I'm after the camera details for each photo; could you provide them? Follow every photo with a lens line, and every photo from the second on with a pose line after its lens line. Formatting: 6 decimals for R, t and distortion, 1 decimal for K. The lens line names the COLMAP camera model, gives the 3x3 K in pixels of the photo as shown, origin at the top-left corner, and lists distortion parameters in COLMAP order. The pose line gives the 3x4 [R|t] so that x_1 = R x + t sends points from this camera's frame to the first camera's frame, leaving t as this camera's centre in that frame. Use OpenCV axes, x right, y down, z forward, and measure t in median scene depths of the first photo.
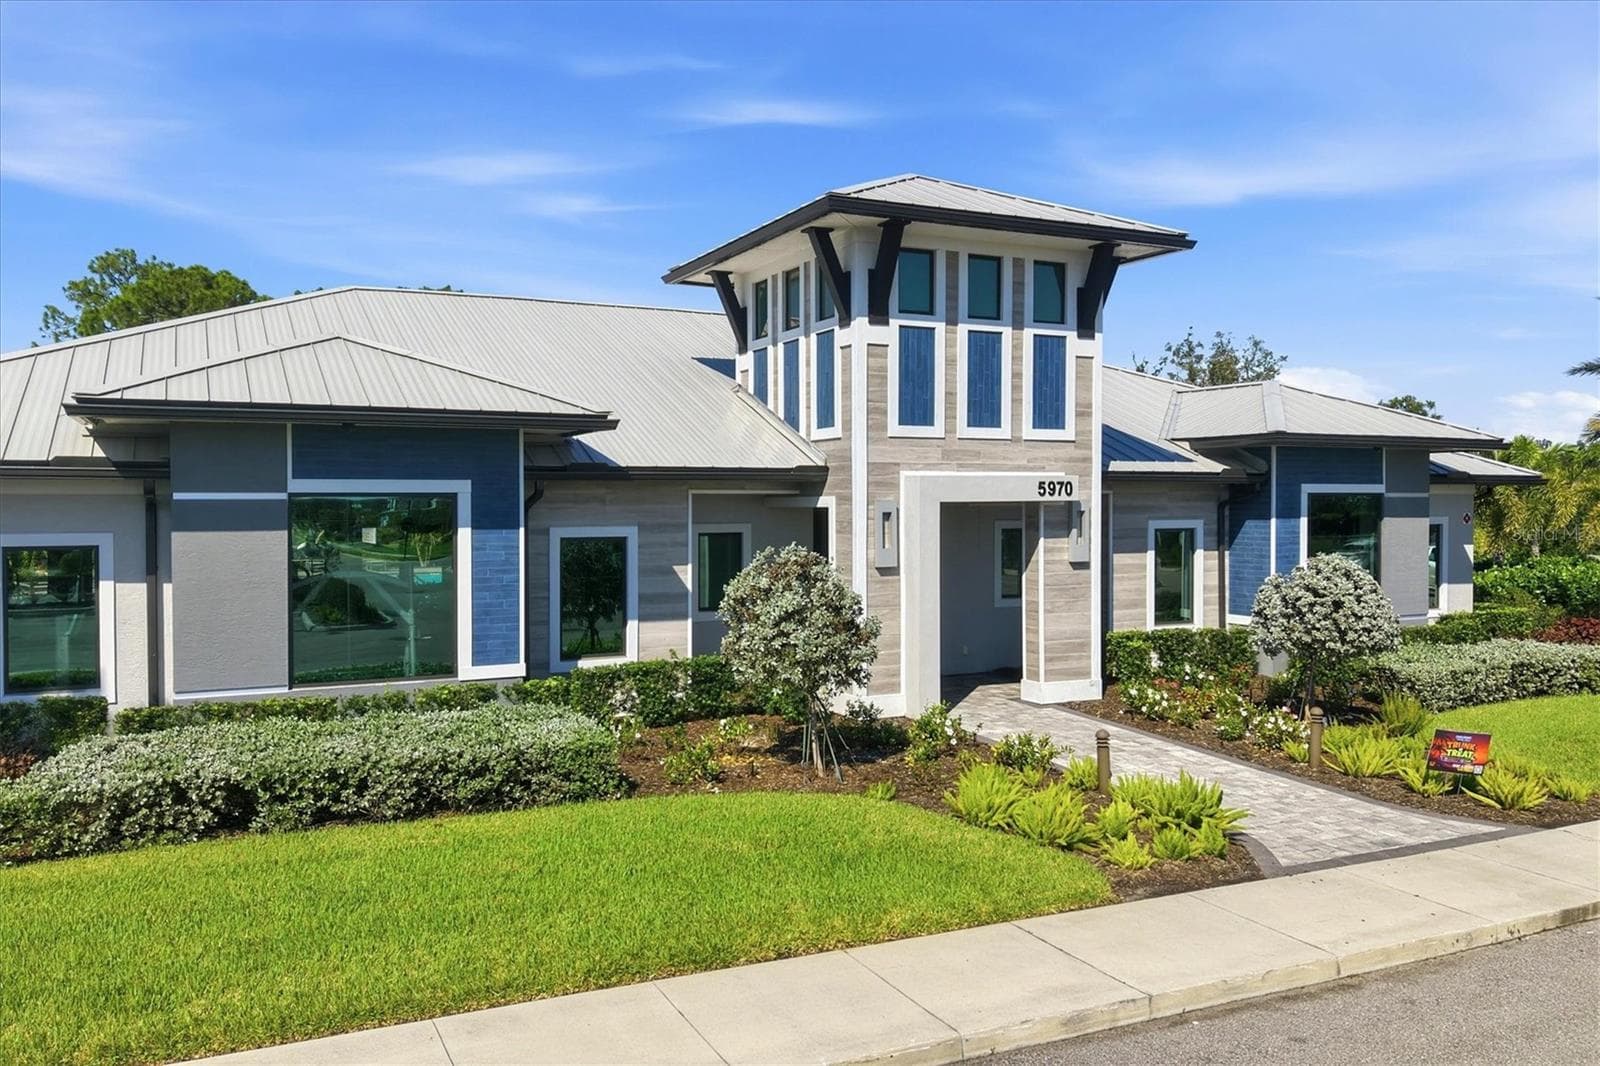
lens RADIAL K [[1304.4, 0, 800.0], [0, 1304.4, 533.0], [0, 0, 1]] dist [0.009275, 0.001083]
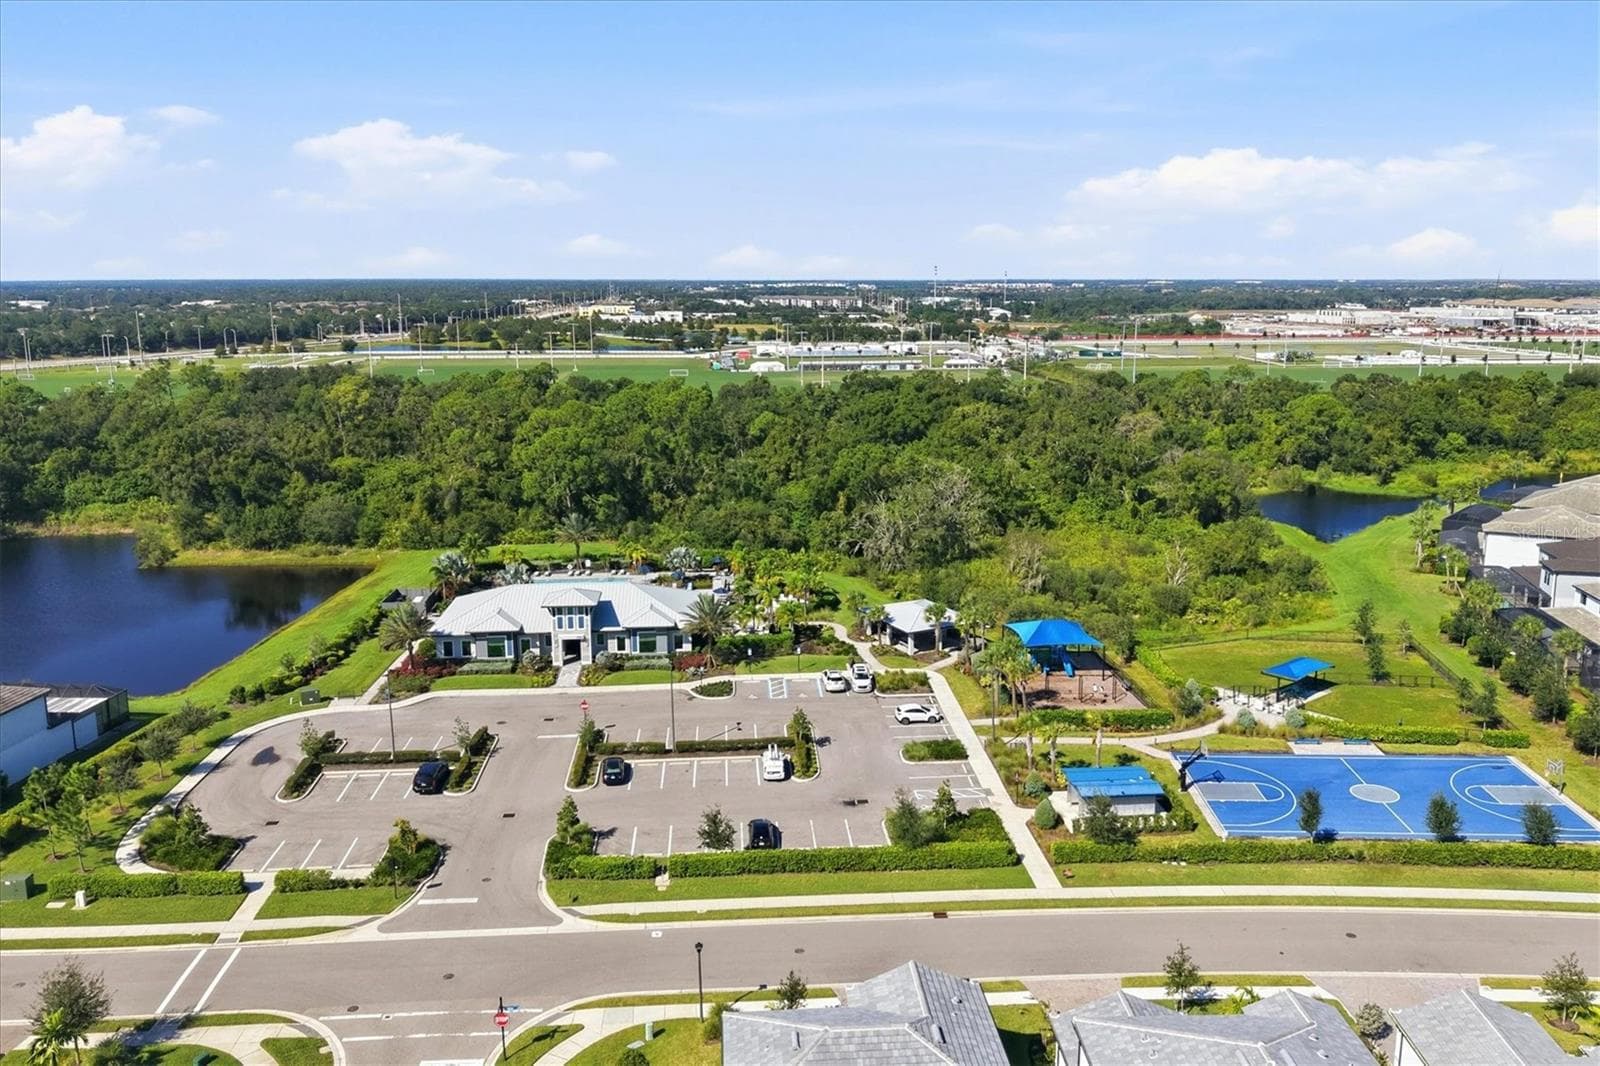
lens RADIAL K [[1309.6, 0, 800.0], [0, 1309.6, 533.0], [0, 0, 1]] dist [0.076860, -0.184488]
pose [[0.924138, 0.069580, -0.375669, 4.295053], [-0.003173, 0.984640, 0.174566, -2.009685], [0.382046, -0.160131, 0.910164, -5.480099]]
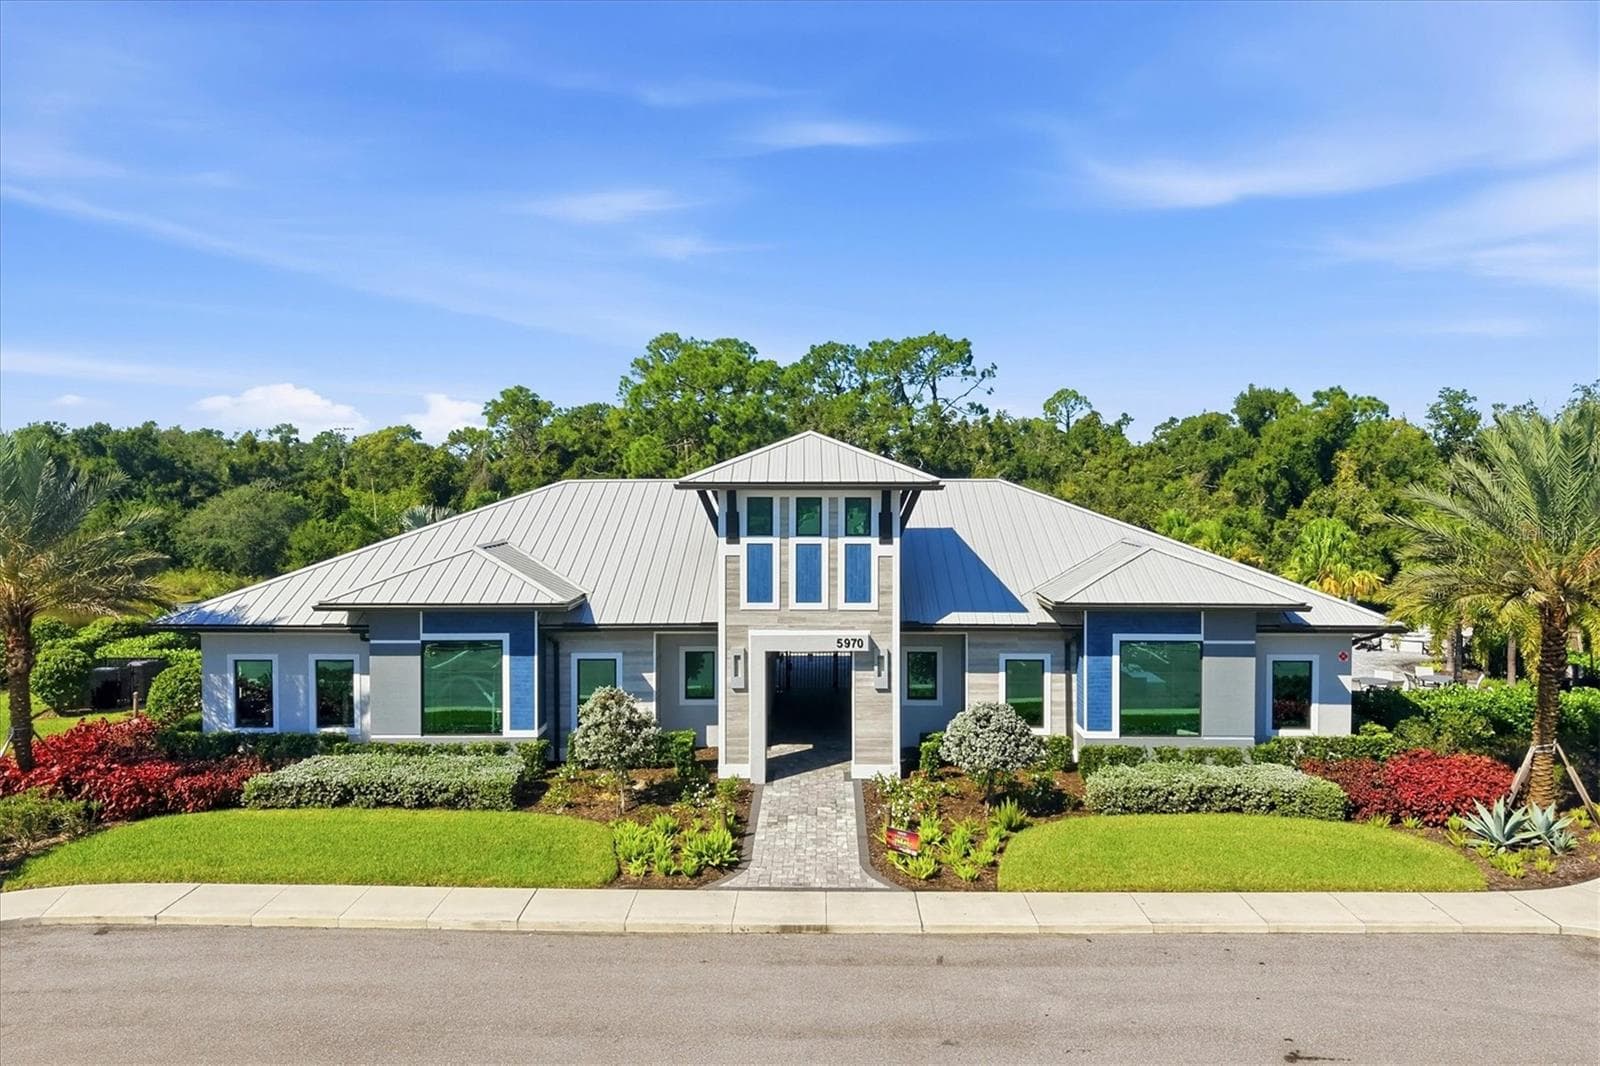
lens RADIAL K [[1311.7, 0, 774.9], [0, 1311.7, 463.2], [0, 0, 1]] dist [0.016309, -0.000288]
pose [[0.881972, -0.005888, -0.471265, 0.881871], [-0.010917, 0.999398, -0.032918, -0.202330], [0.471176, 0.034177, 0.881377, -0.461429]]
